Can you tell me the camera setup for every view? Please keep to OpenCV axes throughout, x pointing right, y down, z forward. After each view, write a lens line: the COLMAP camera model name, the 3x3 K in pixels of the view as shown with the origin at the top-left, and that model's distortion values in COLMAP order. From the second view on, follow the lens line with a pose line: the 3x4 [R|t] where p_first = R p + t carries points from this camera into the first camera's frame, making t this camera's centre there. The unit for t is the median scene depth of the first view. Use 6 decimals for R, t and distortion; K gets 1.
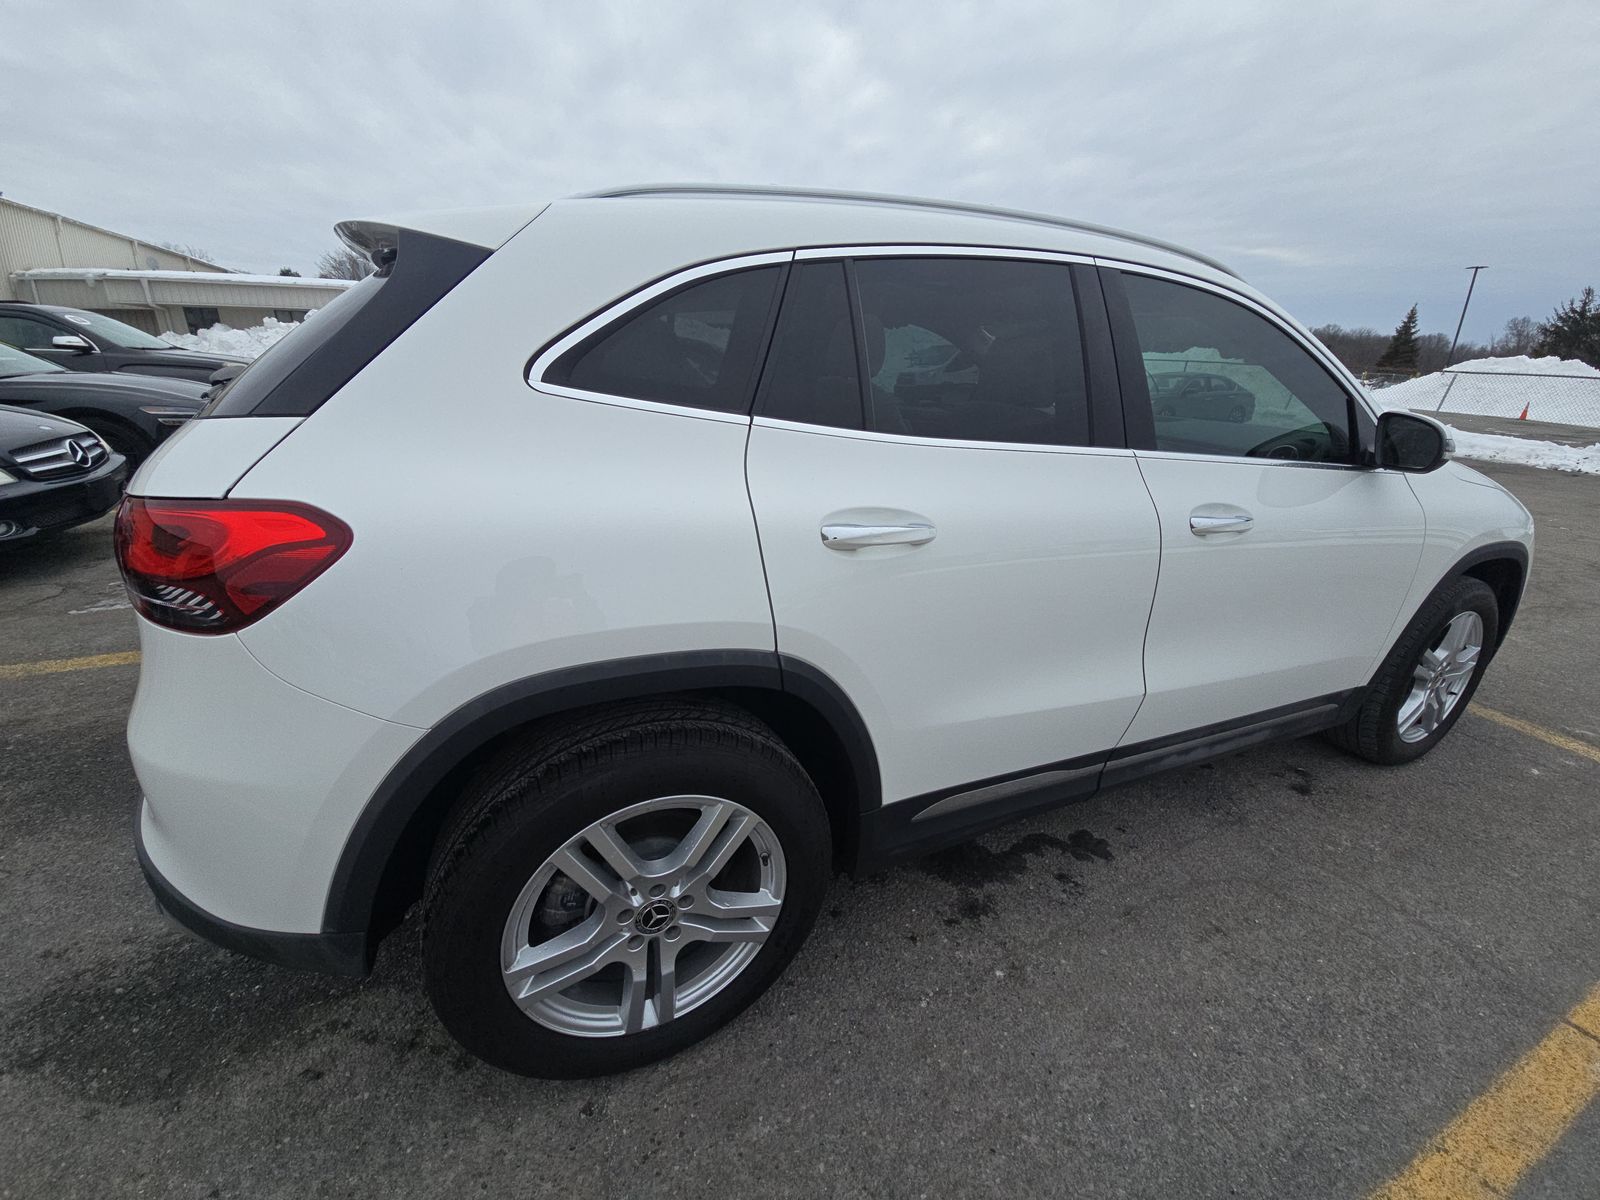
lens RADIAL K [[645.6, 0, 795.5], [0, 645.6, 606.0], [0, 0, 1]] dist [-0.012794, -0.005430]
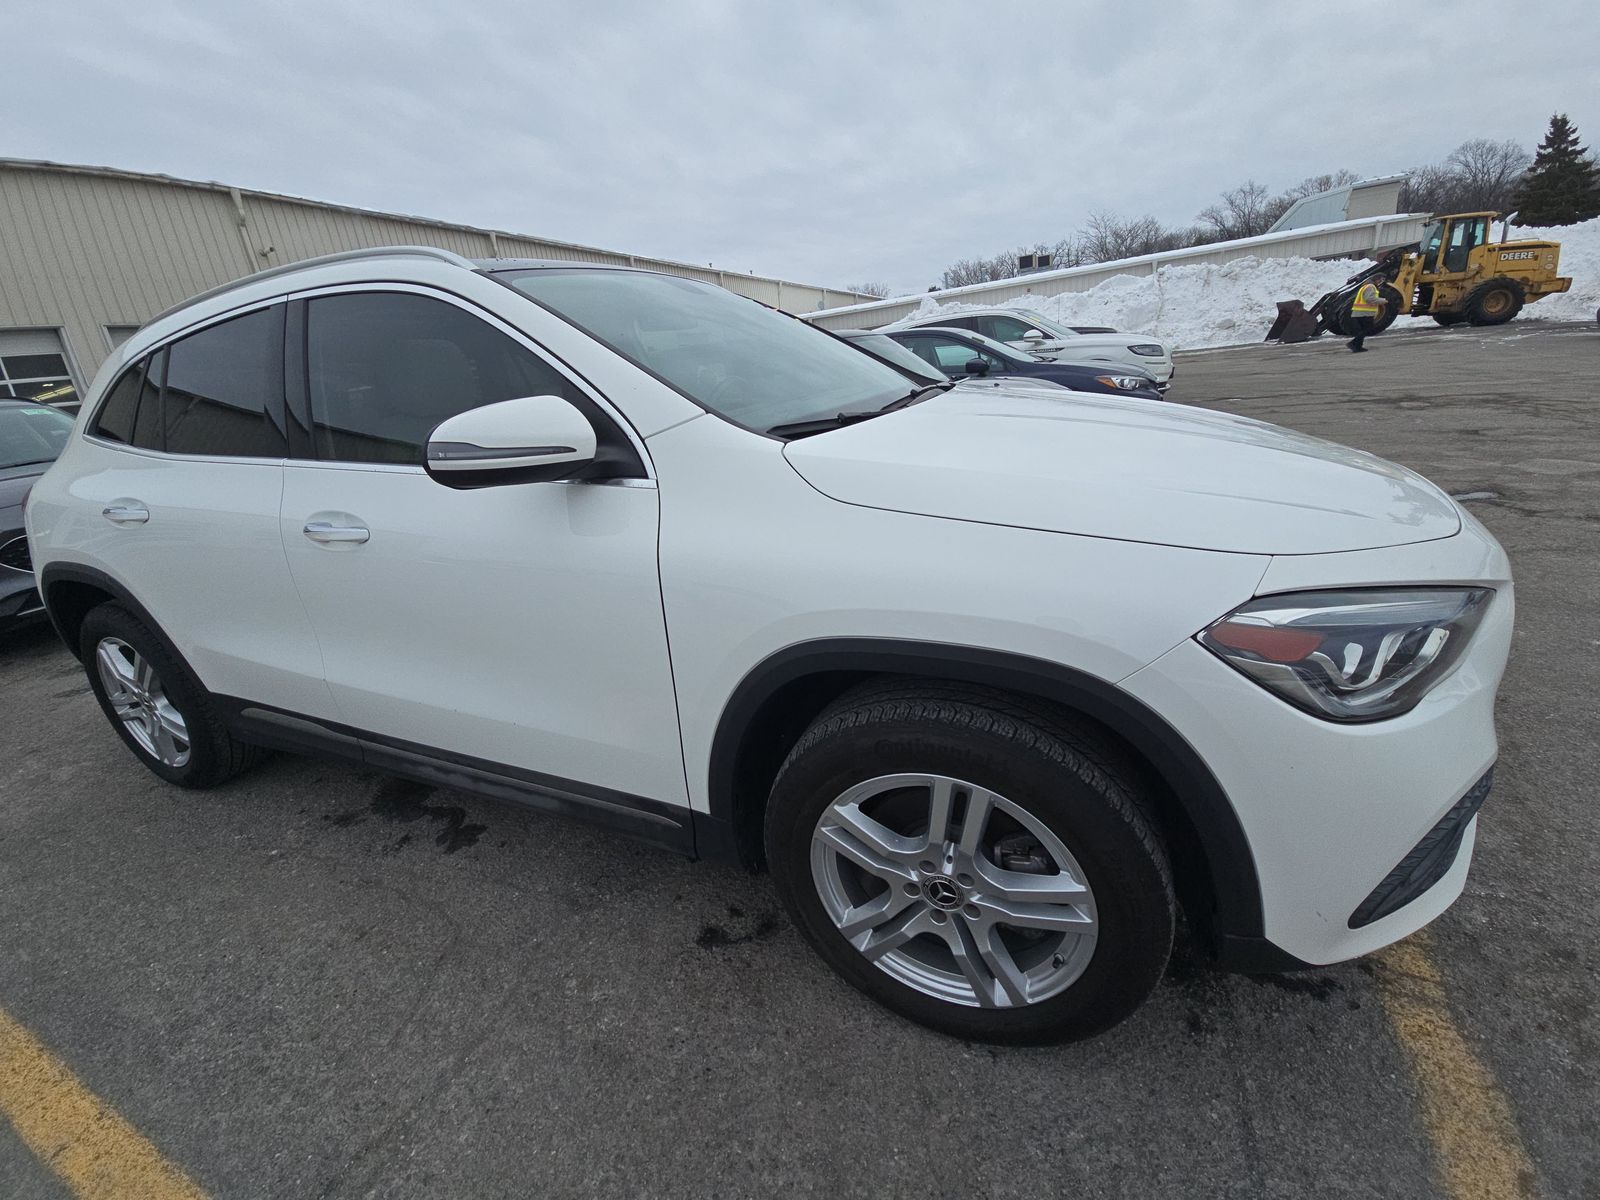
lens RADIAL K [[645.6, 0, 798.6], [0, 645.6, 587.3], [0, 0, 1]] dist [-0.012794, -0.005430]
pose [[0.663354, 0.133859, -0.736236, 1.637574], [-0.130189, 0.989511, 0.062606, -0.175366], [0.736894, 0.054320, 0.673822, 0.726710]]
